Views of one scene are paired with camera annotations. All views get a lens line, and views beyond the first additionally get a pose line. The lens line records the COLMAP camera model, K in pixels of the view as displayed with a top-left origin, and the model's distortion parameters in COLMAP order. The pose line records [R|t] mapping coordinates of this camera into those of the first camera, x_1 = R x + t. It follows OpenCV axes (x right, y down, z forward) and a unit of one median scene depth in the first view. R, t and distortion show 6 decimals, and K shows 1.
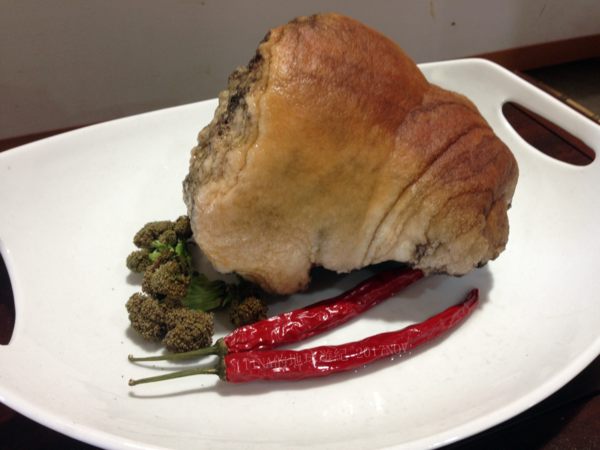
lens RADIAL K [[581.4, 0, 299.4], [0, 581.4, 226.5], [0, 0, 1]] dist [-0.001096, 0.000000]
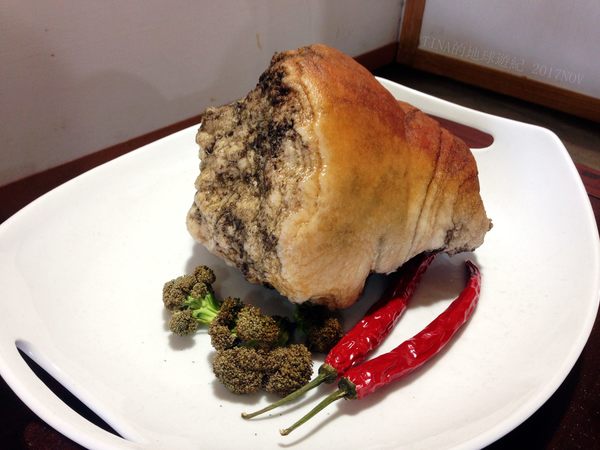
lens RADIAL K [[581.4, 0, 298.8], [0, 581.4, 223.9], [0, 0, 1]] dist [-0.001096, 0.000000]
pose [[0.878898, -0.220854, 0.422803, -0.547808], [0.247107, 0.968959, -0.007530, -0.047009], [-0.408016, 0.111096, 0.906190, 0.077643]]
